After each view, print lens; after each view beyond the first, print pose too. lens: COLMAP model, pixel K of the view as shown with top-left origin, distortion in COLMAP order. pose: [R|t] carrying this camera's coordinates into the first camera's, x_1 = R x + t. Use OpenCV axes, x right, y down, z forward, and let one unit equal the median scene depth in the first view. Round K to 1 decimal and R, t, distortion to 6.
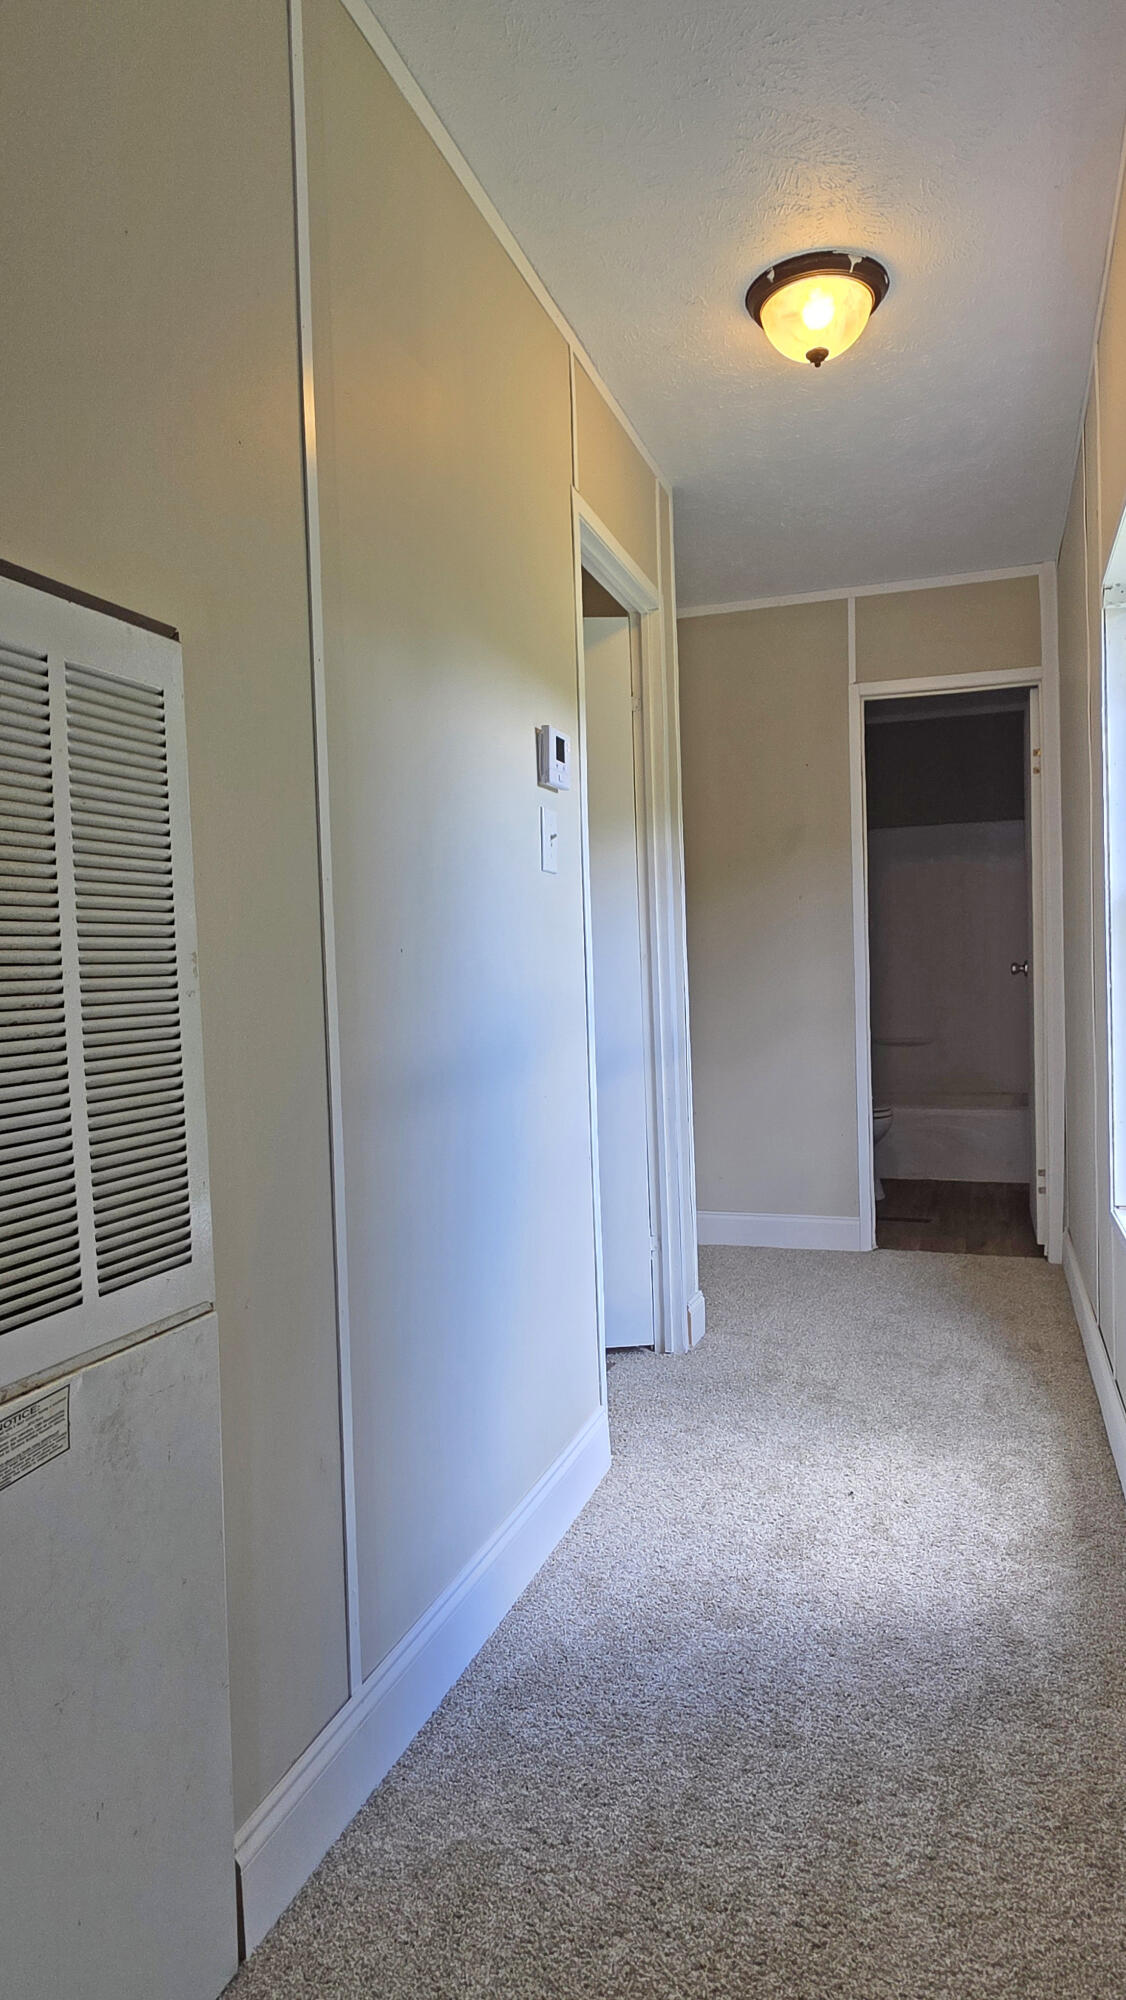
lens RADIAL K [[1189.7, 0, 563.0], [0, 1189.7, 1000.0], [0, 0, 1]] dist [-0.001101, 0.000215]
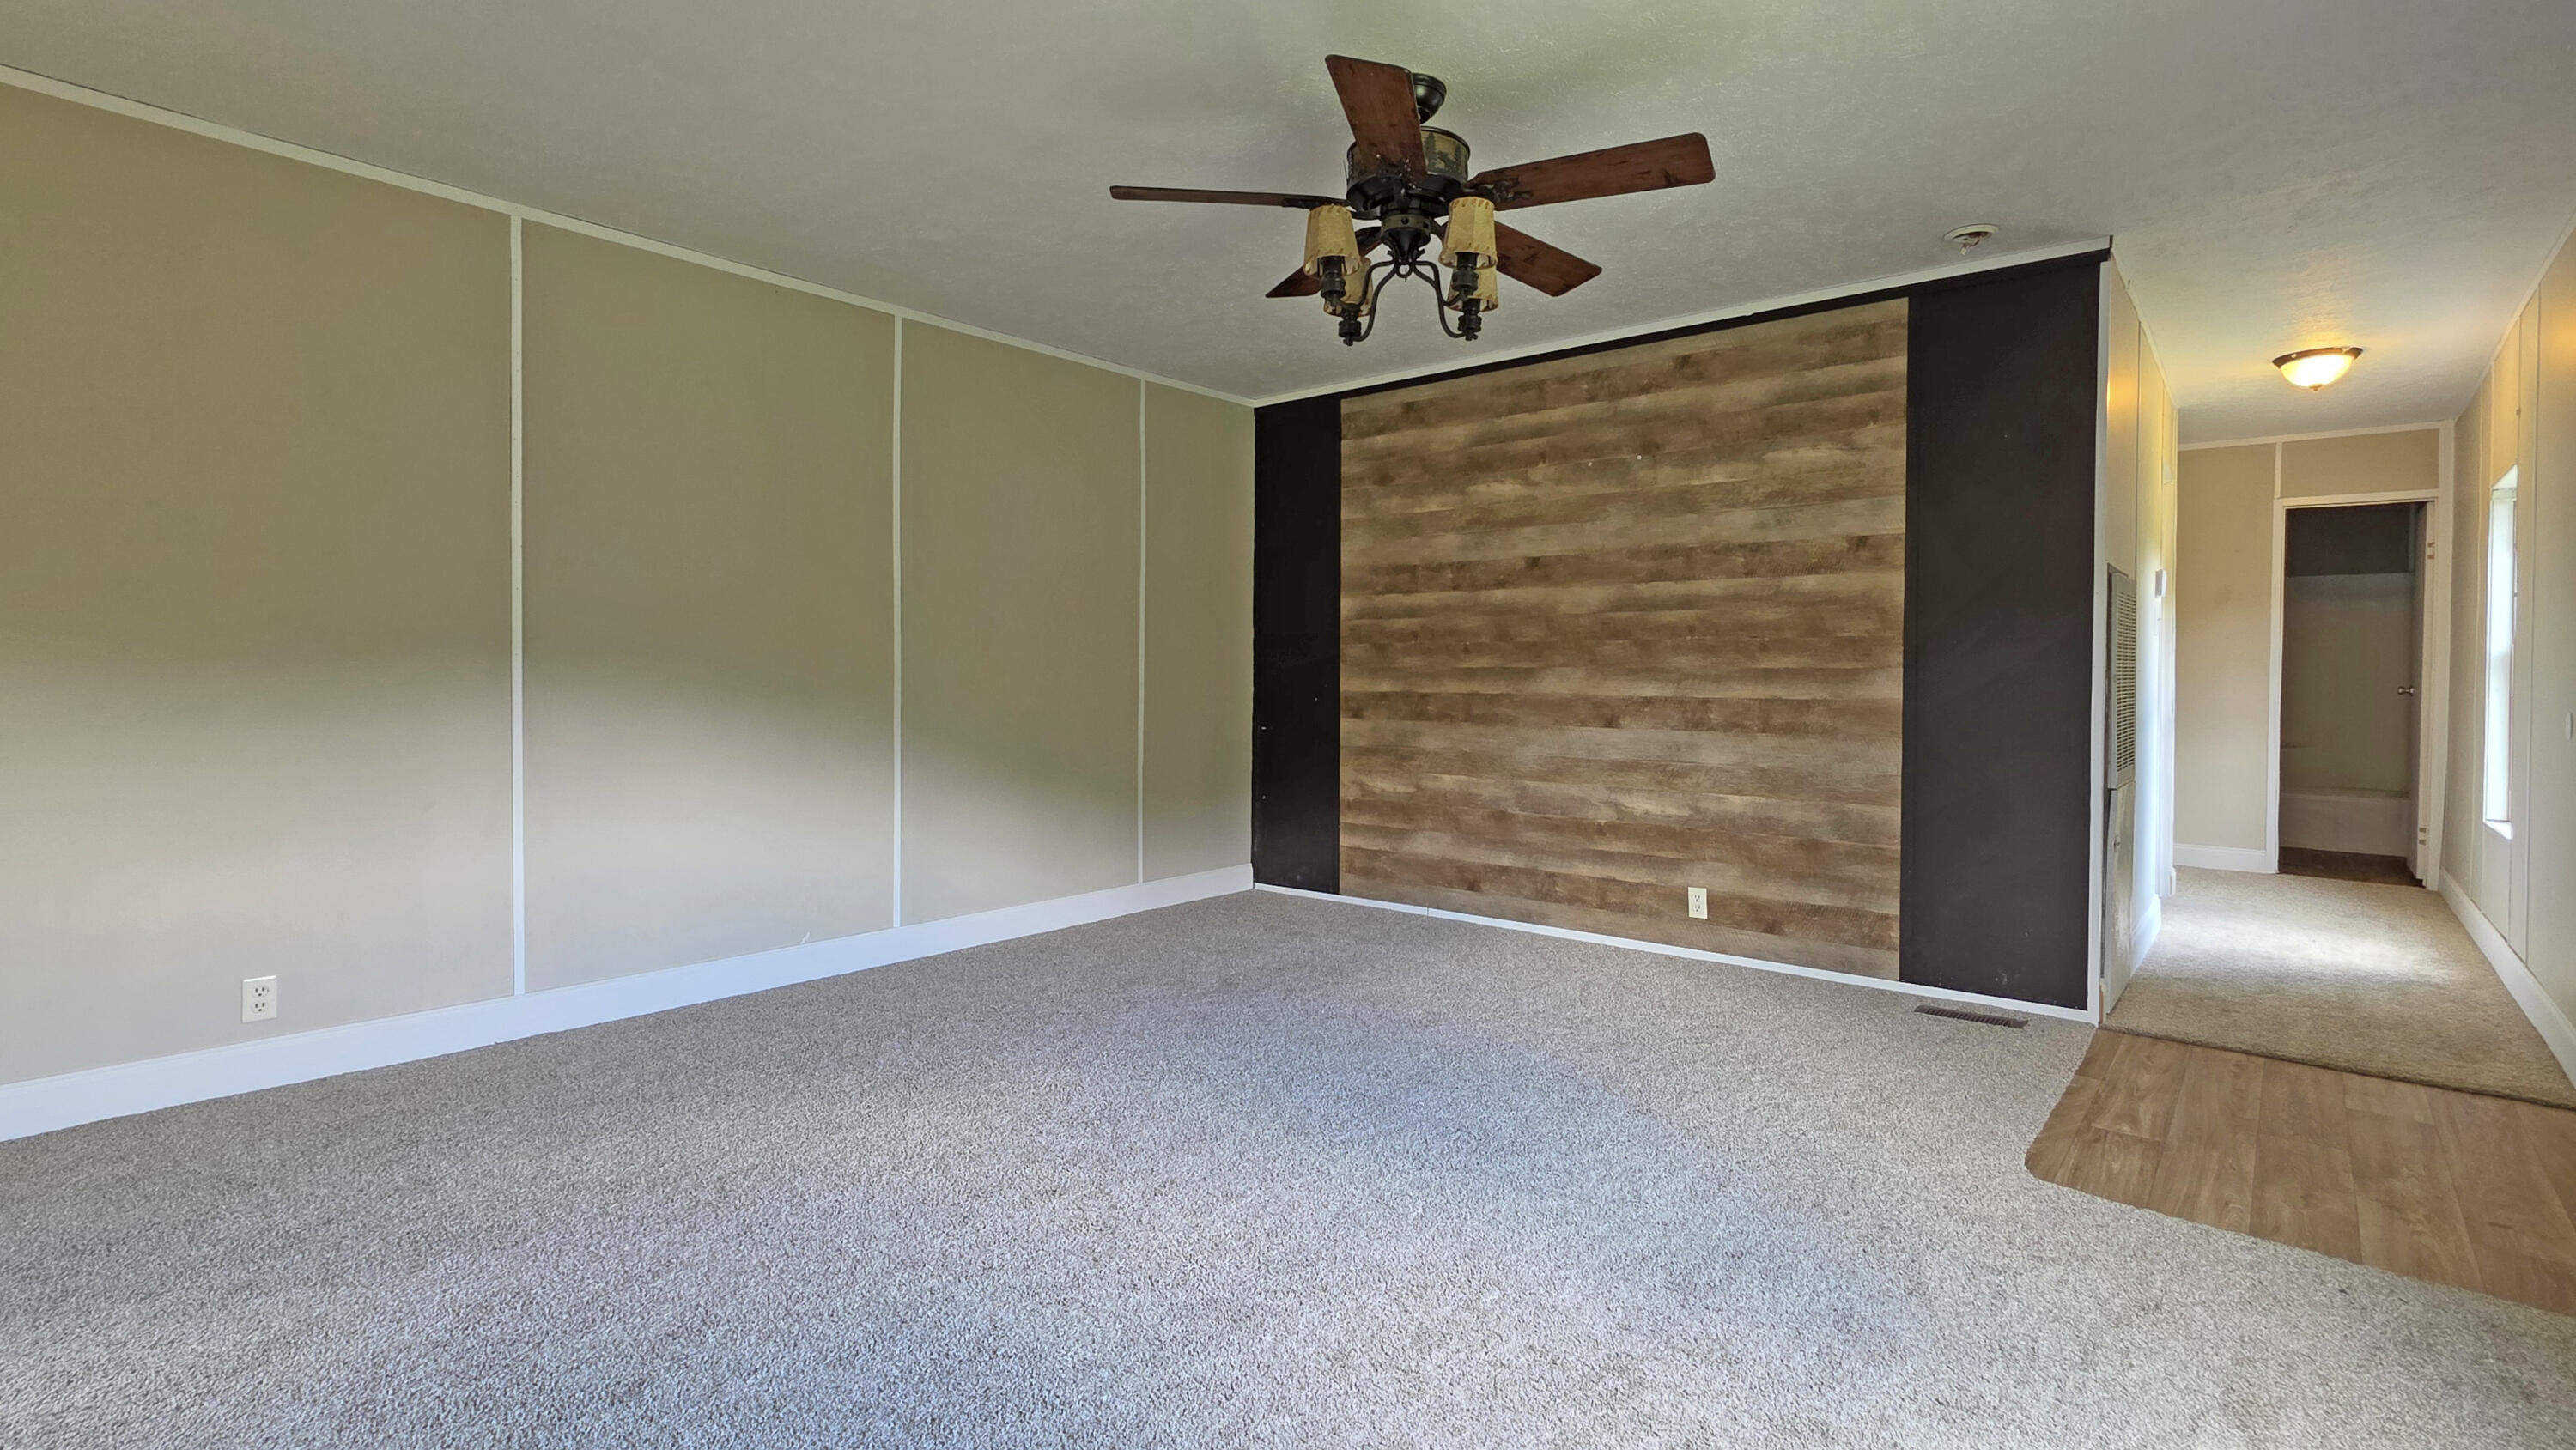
lens RADIAL K [[1227.3, 0, 1244.5], [0, 1227.3, 689.9], [0, 0, 1]] dist [0.000566, 0.000036]
pose [[0.931745, 0.046021, -0.360185, -0.416678], [-0.050751, 0.998705, -0.003680, 0.051108], [0.359549, 0.021709, 0.932873, -0.945825]]
